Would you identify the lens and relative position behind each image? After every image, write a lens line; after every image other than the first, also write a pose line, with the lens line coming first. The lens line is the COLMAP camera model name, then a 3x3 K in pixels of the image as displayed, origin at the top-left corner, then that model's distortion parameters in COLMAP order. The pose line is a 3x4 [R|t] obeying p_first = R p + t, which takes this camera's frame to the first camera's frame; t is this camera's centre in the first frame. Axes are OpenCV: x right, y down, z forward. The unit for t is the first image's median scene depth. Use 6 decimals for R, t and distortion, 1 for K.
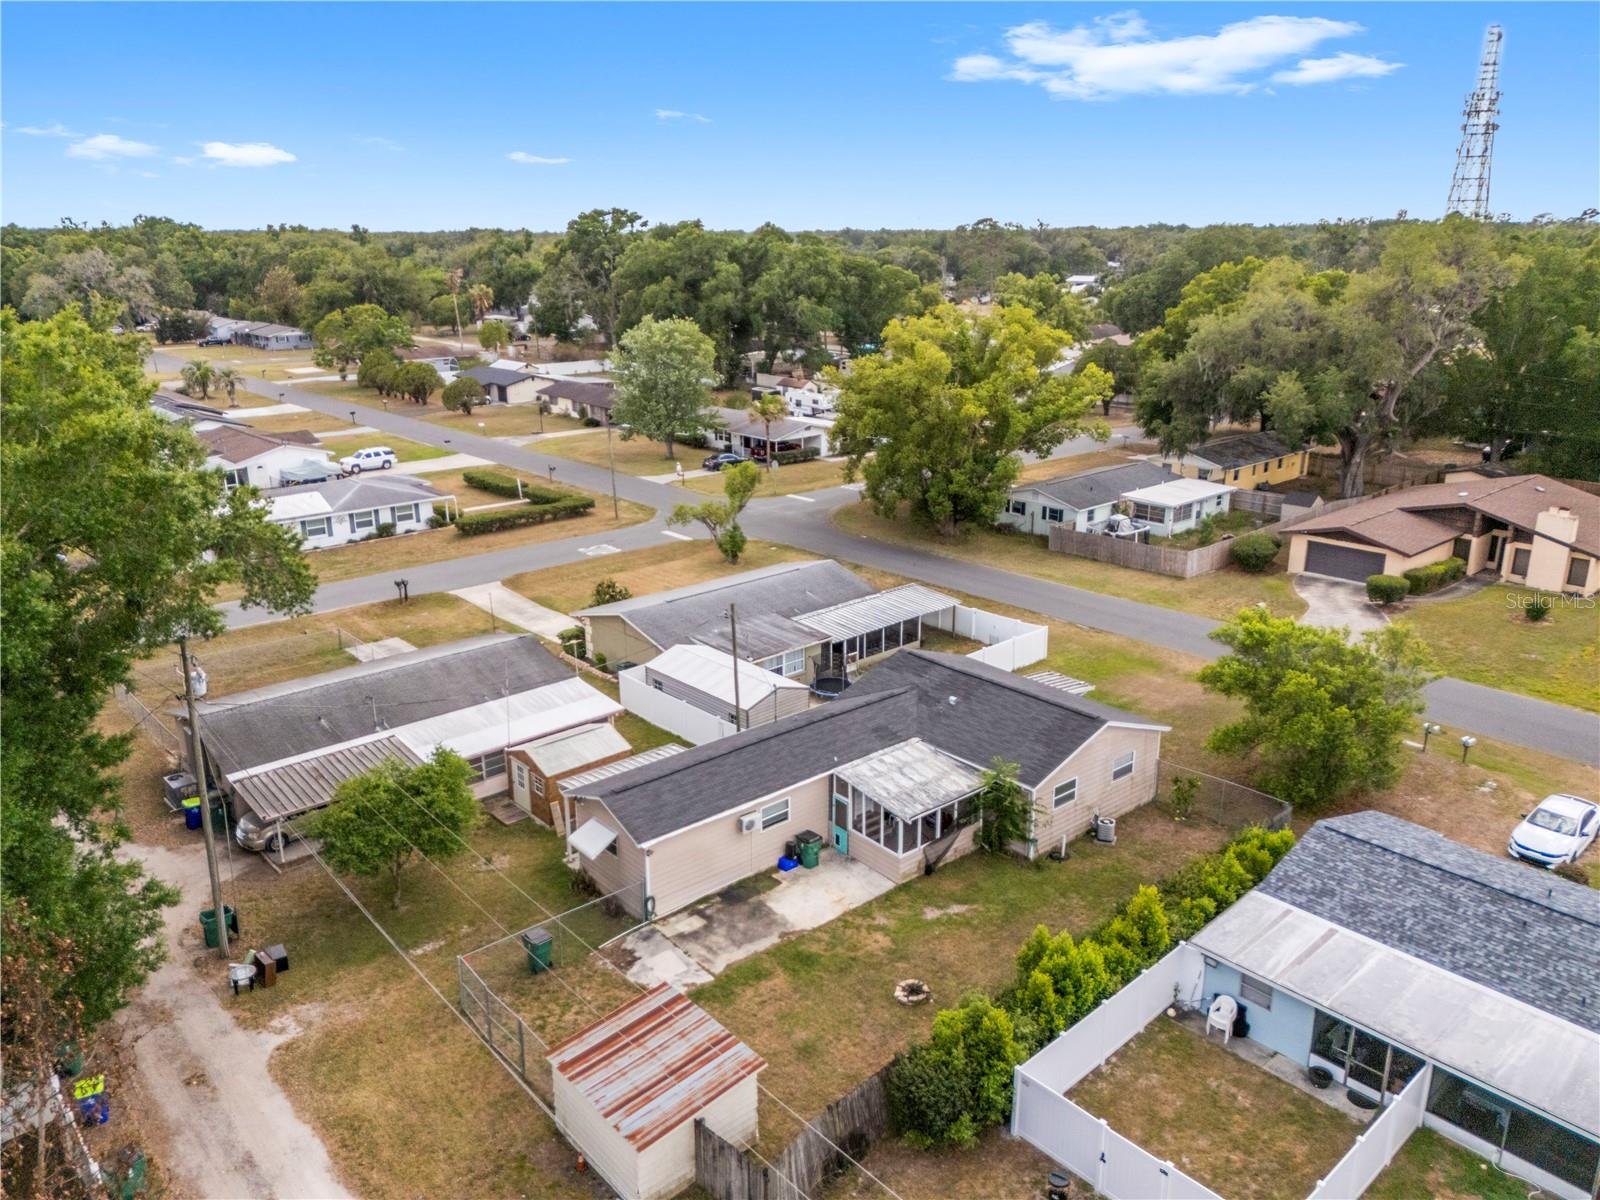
lens RADIAL K [[1166.3, 0, 795.5], [0, 1166.3, 606.5], [0, 0, 1]] dist [0.065141, -0.055177]
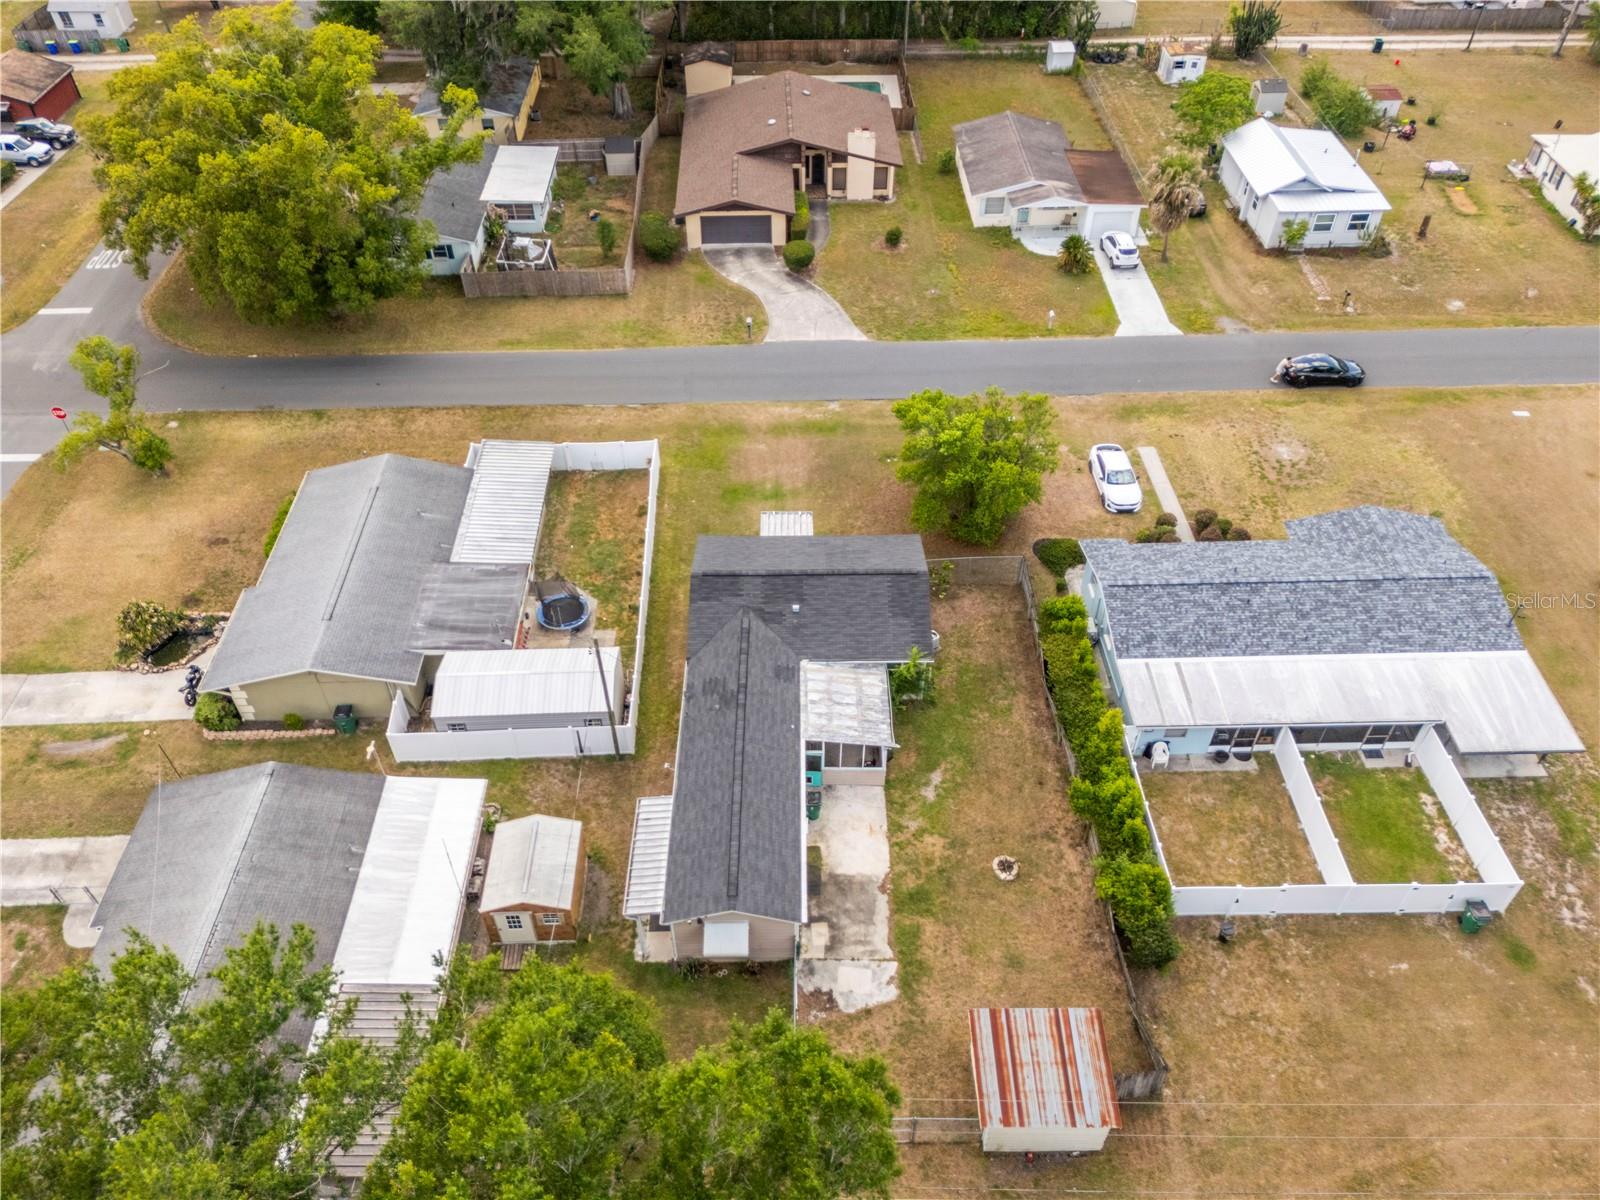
lens RADIAL K [[1168.6, 0, 799.5], [0, 1168.6, 606.9], [0, 0, 1]] dist [0.087281, -0.083466]
pose [[0.643176, -0.529616, 0.553020, -0.560258], [0.232097, 0.823088, 0.518321, -0.584006], [-0.729695, -0.205018, 0.652313, 0.324959]]
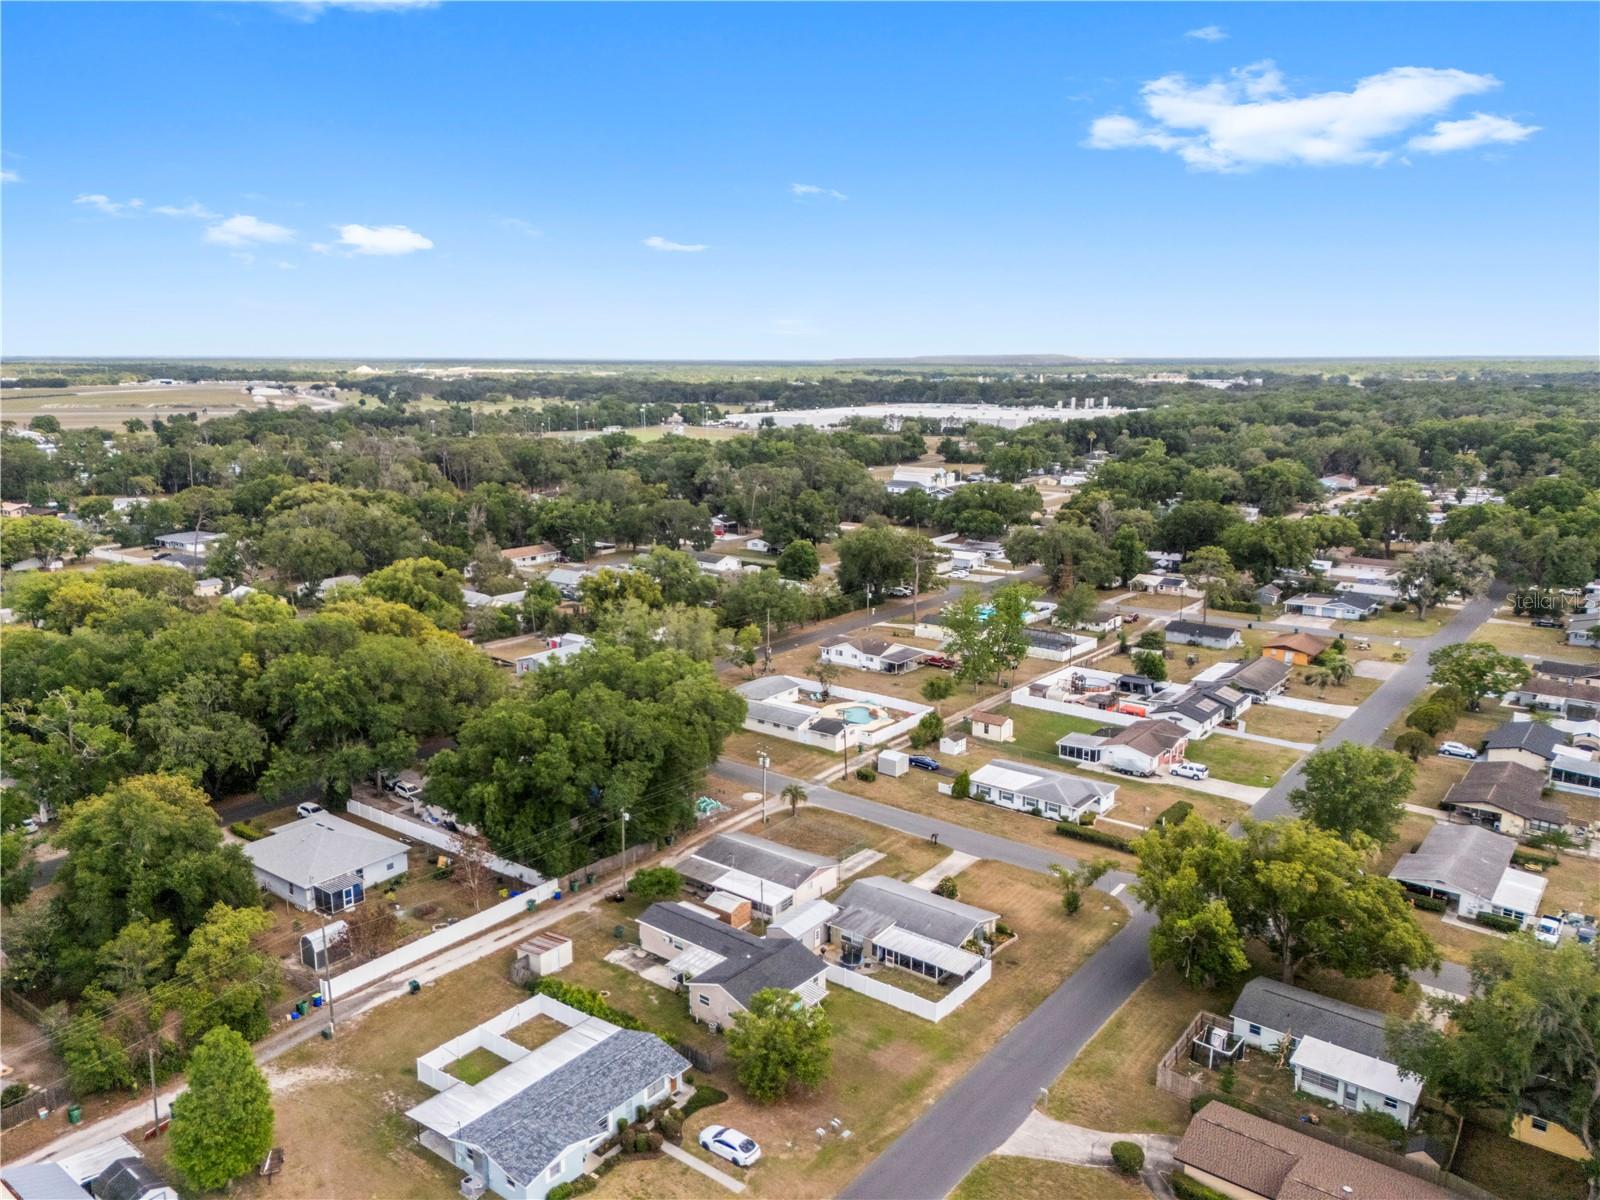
lens RADIAL K [[1158.3, 0, 800.0], [0, 1158.3, 600.0], [0, 0, 1]] dist [0.192792, -0.497167]
pose [[0.184318, 0.201144, -0.962064, 2.687264], [-0.299556, 0.943762, 0.139926, -1.127415], [0.936105, 0.262401, 0.234207, 0.424664]]
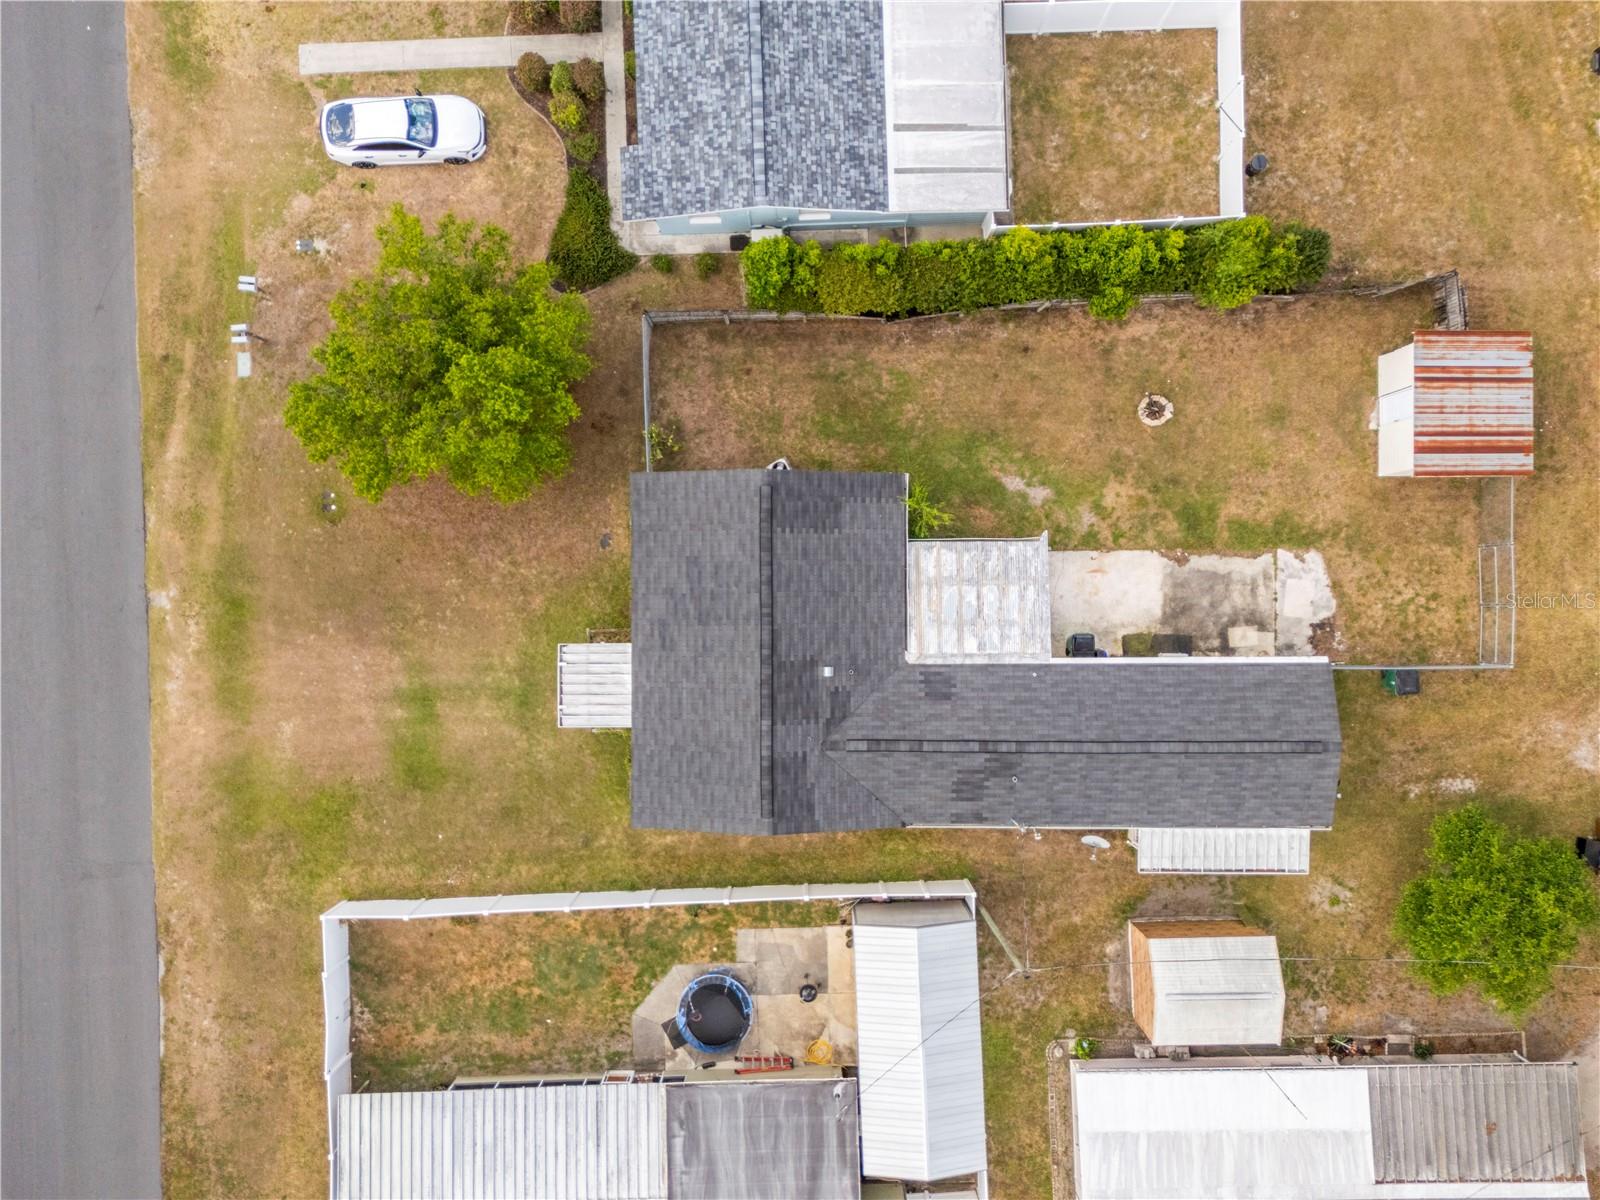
lens RADIAL K [[1166.3, 0, 795.5], [0, 1166.3, 606.5], [0, 0, 1]] dist [0.065141, -0.055177]
pose [[-0.766694, -0.641929, 0.010388, 0.202237], [0.204320, -0.228629, 0.951831, -0.730301], [-0.608633, 0.731885, 0.306447, 0.893480]]
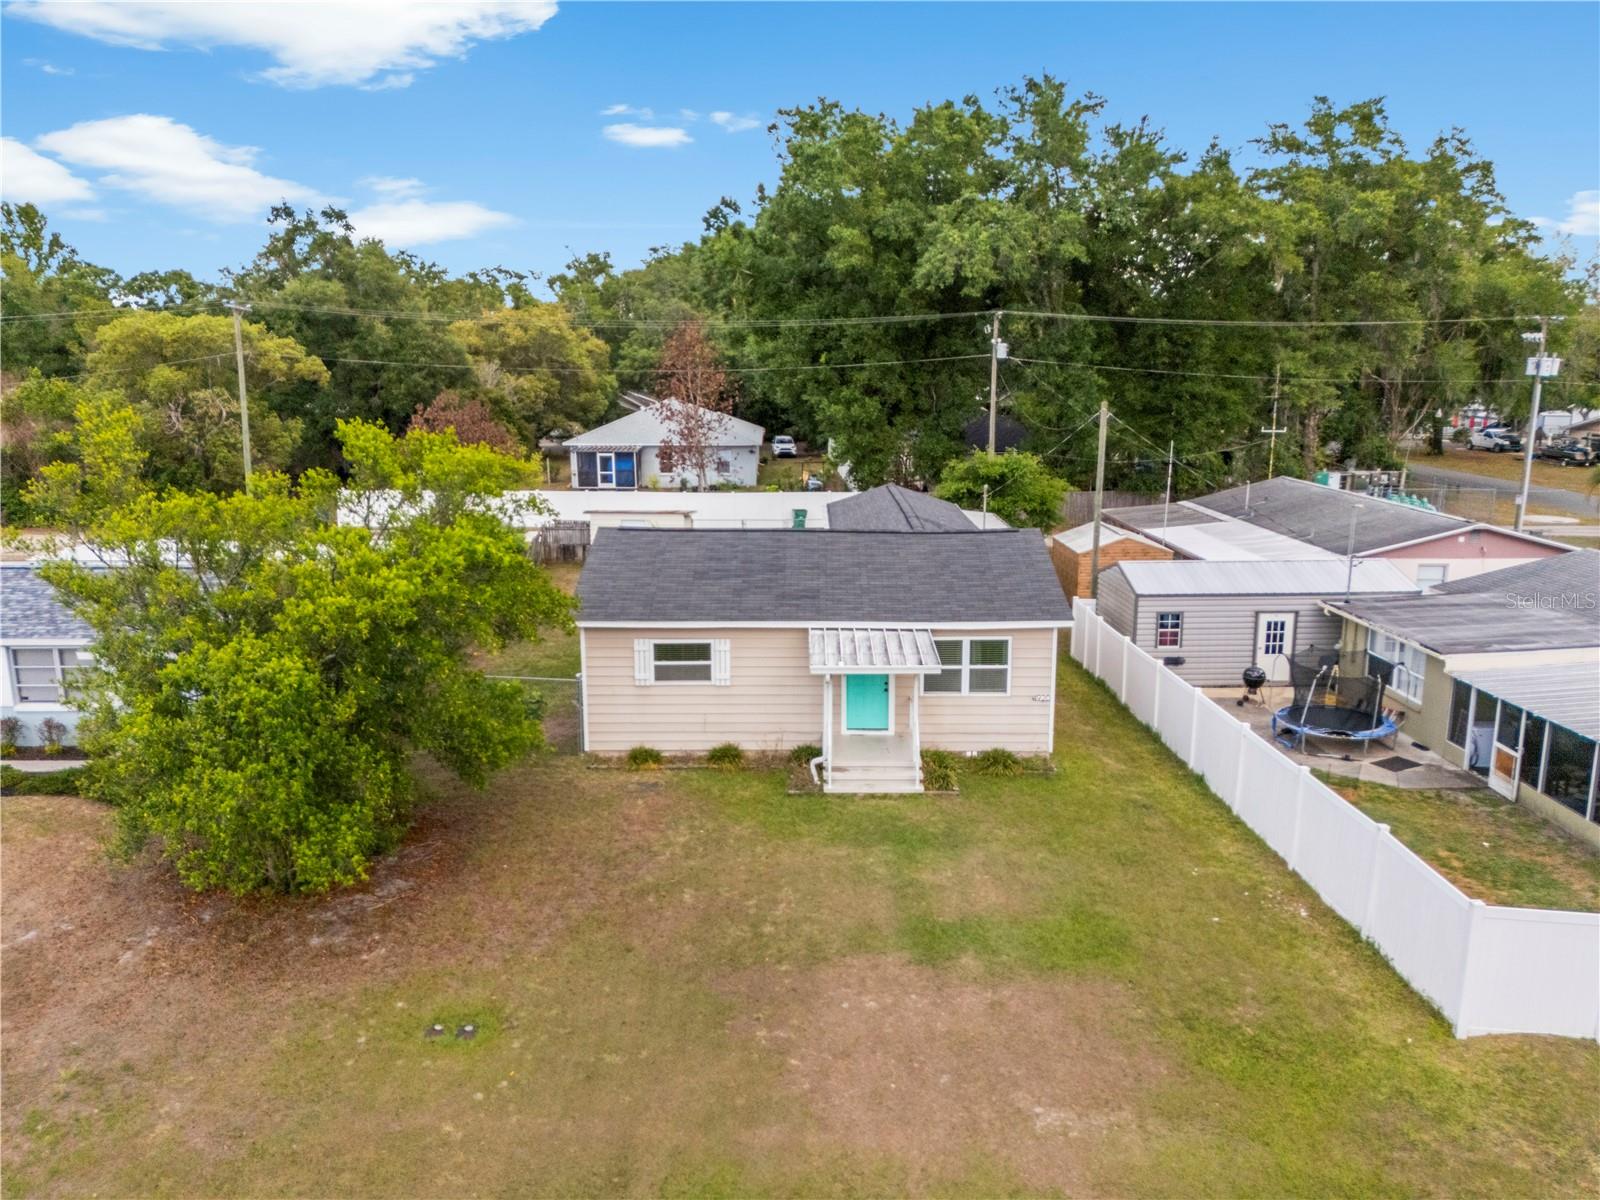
lens RADIAL K [[1168.6, 0, 799.5], [0, 1168.6, 606.9], [0, 0, 1]] dist [0.087281, -0.083466]
pose [[-0.652371, 0.163033, -0.740157, 0.755906], [-0.224813, 0.891010, 0.394411, -0.162050], [0.723790, 0.423699, -0.544617, 1.599646]]
